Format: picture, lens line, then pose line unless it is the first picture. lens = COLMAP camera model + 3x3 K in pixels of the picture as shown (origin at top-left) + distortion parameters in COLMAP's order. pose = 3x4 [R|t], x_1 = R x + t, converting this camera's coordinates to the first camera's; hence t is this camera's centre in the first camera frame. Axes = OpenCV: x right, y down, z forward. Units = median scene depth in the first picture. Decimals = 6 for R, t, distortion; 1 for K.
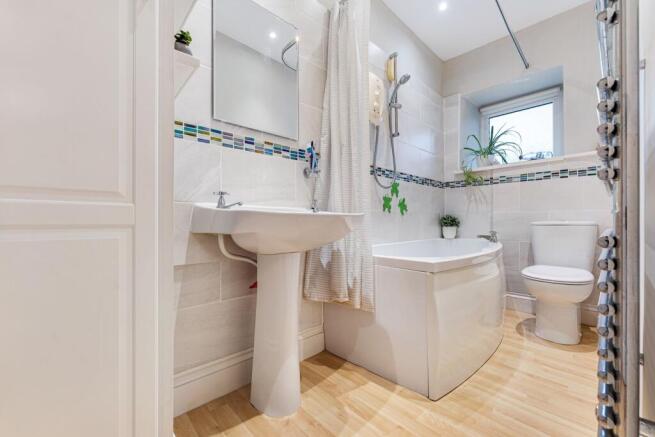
lens RADIAL K [[269.1, 0, 327.4], [0, 269.1, 222.5], [0, 0, 1]] dist [0.000933, -0.000073]
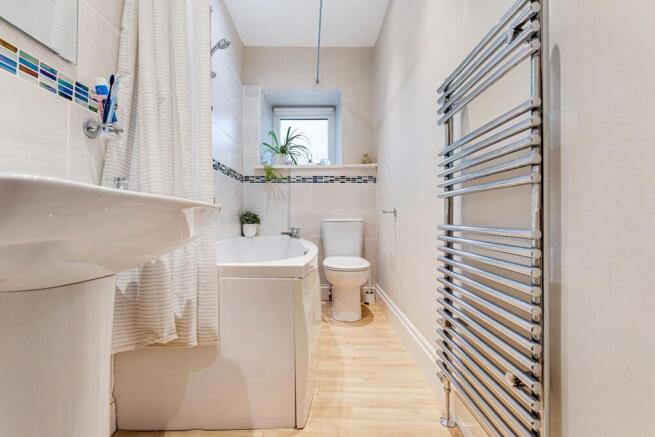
lens RADIAL K [[288.3, 0, 326.3], [0, 288.3, 216.3], [0, 0, 1]] dist [-0.000655, 0.000184]
pose [[0.700211, 0.011316, 0.713846, -0.112593], [-0.003110, 0.999913, -0.012800, 0.001951], [-0.713929, 0.006743, 0.700186, 0.164943]]
